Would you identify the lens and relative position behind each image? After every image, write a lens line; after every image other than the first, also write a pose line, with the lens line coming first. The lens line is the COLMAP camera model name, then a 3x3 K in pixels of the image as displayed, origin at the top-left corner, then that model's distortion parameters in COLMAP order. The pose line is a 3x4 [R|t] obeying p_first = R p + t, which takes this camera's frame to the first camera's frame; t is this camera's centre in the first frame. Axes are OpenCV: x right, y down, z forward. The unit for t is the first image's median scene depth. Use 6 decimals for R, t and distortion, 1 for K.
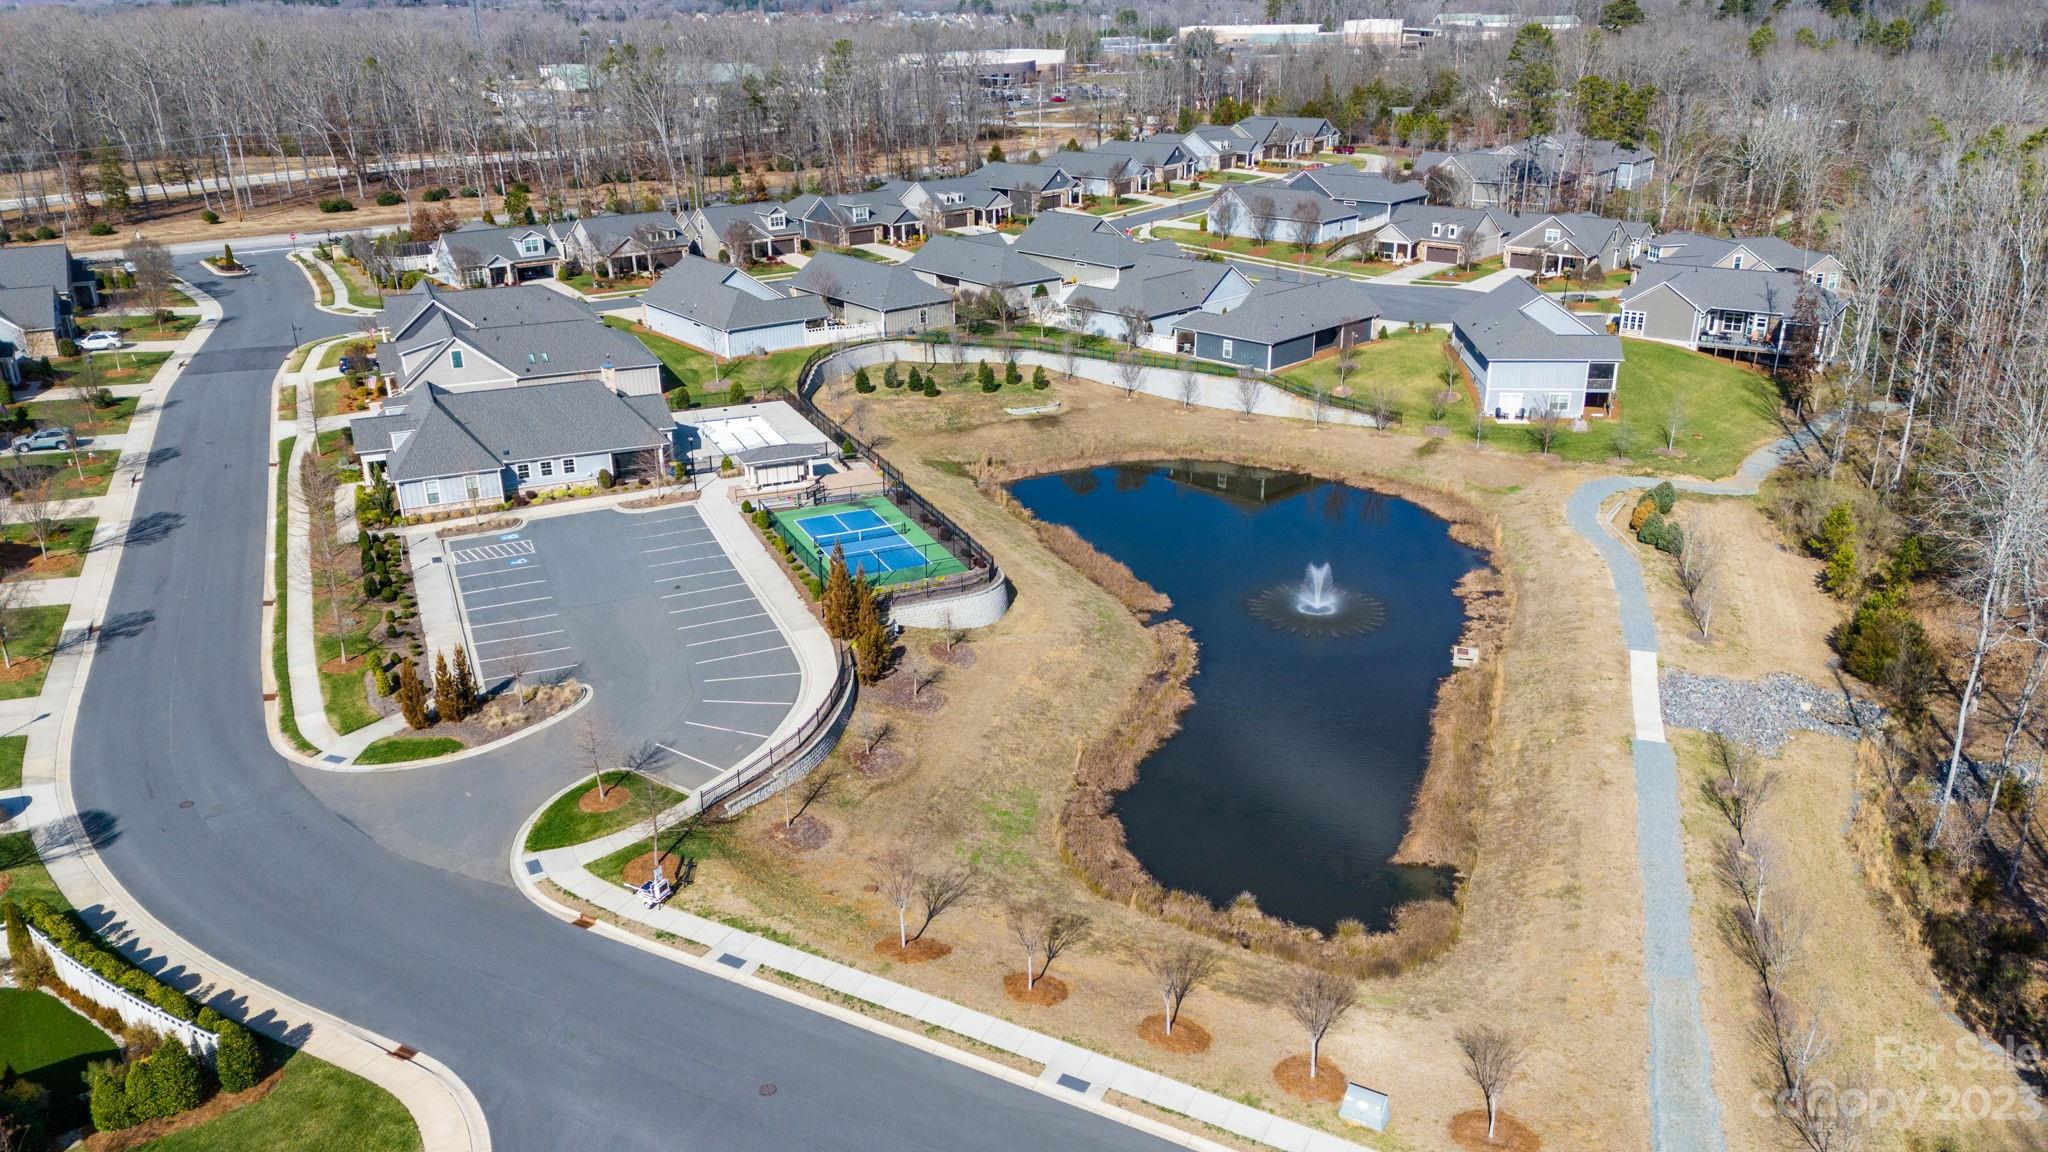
lens RADIAL K [[1484.1, 0, 1026.8], [0, 1484.1, 574.6], [0, 0, 1]] dist [-0.004048, -0.004314]
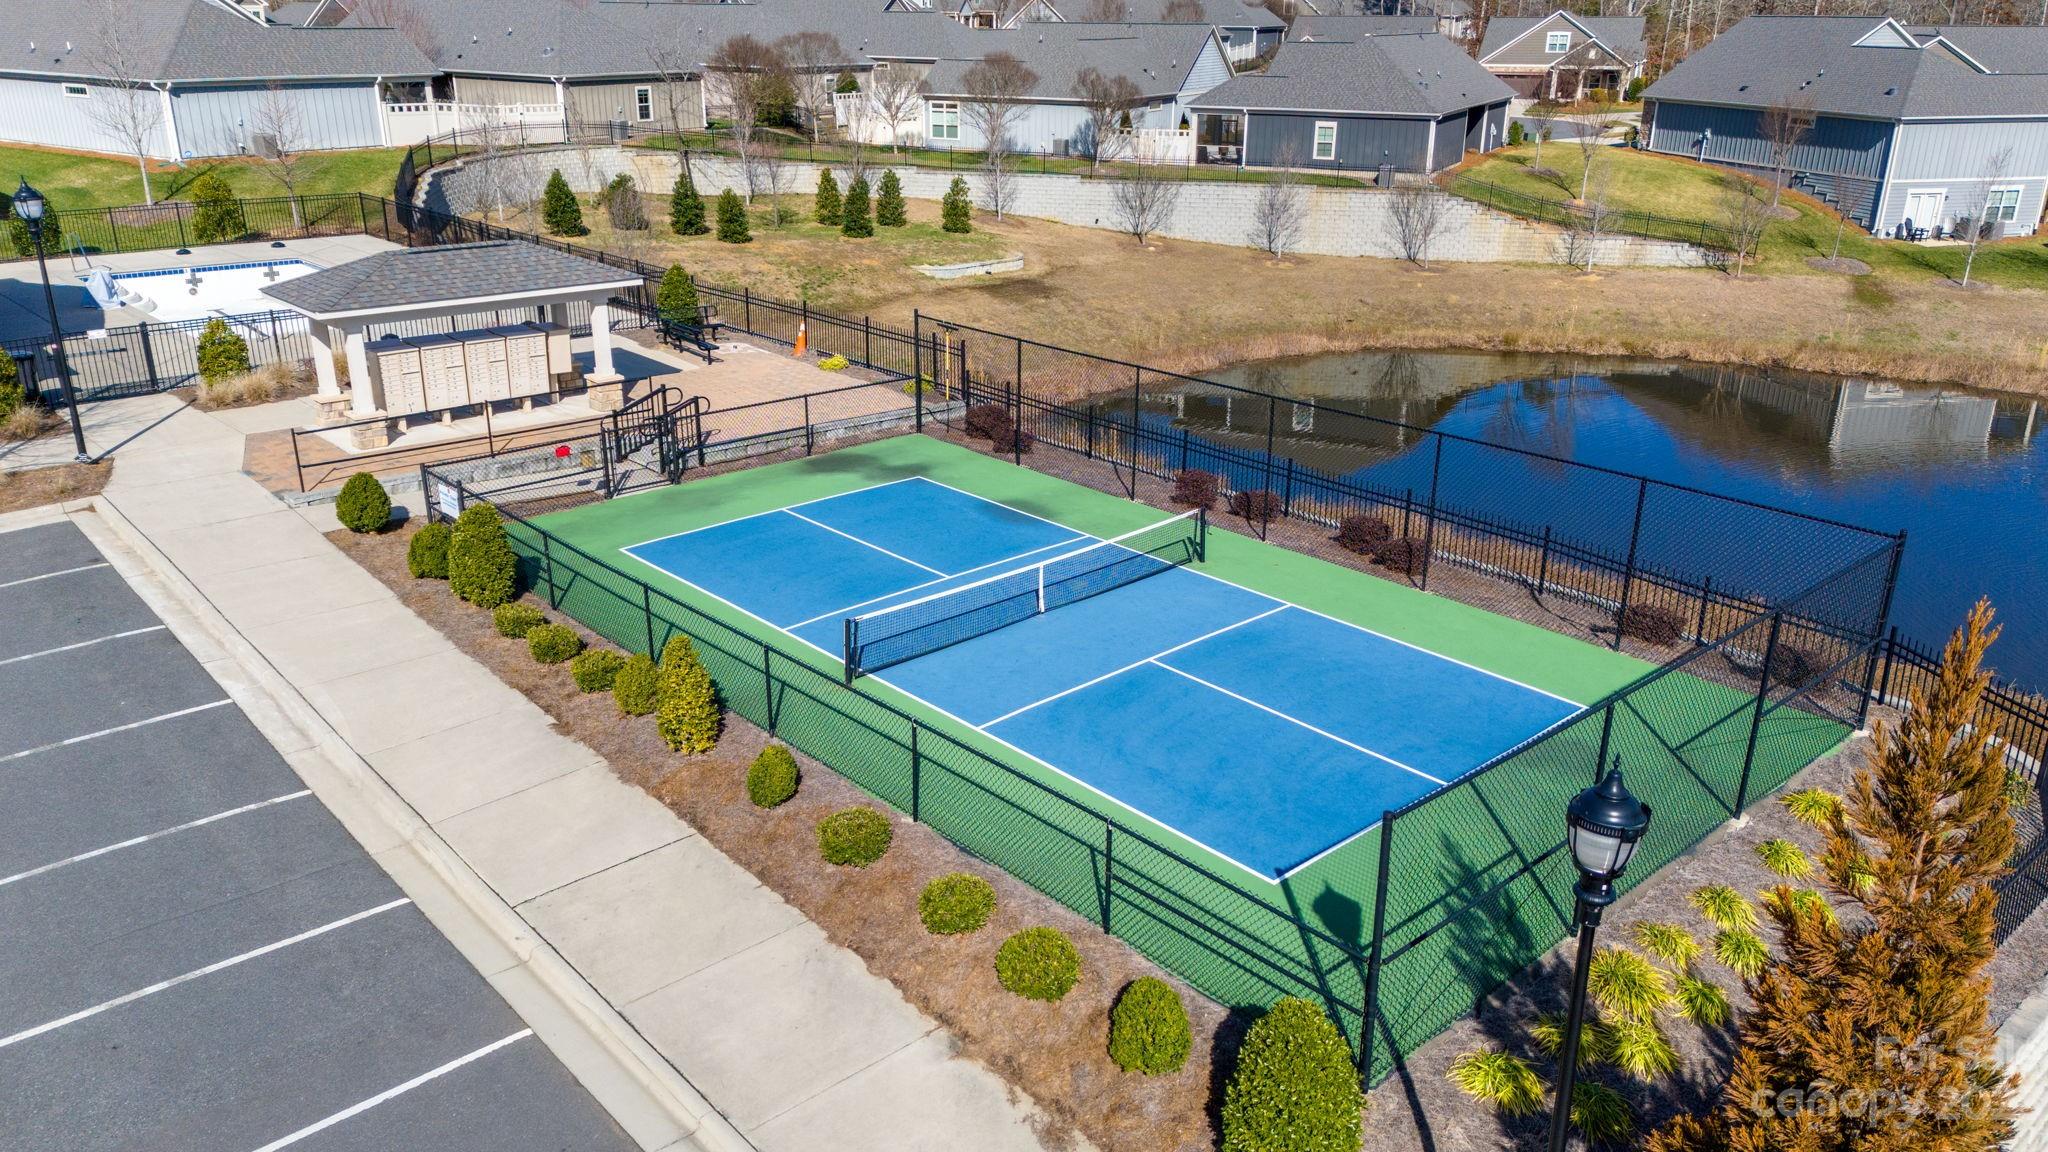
lens RADIAL K [[1484.1, 0, 1019.3], [0, 1484.1, 579.6], [0, 0, 1]] dist [-0.004048, -0.004314]
pose [[0.946342, -0.092537, 0.309636, -0.130613], [0.096190, 0.995357, 0.003485, -0.021462], [-0.308521, 0.026486, 0.950849, 0.606226]]
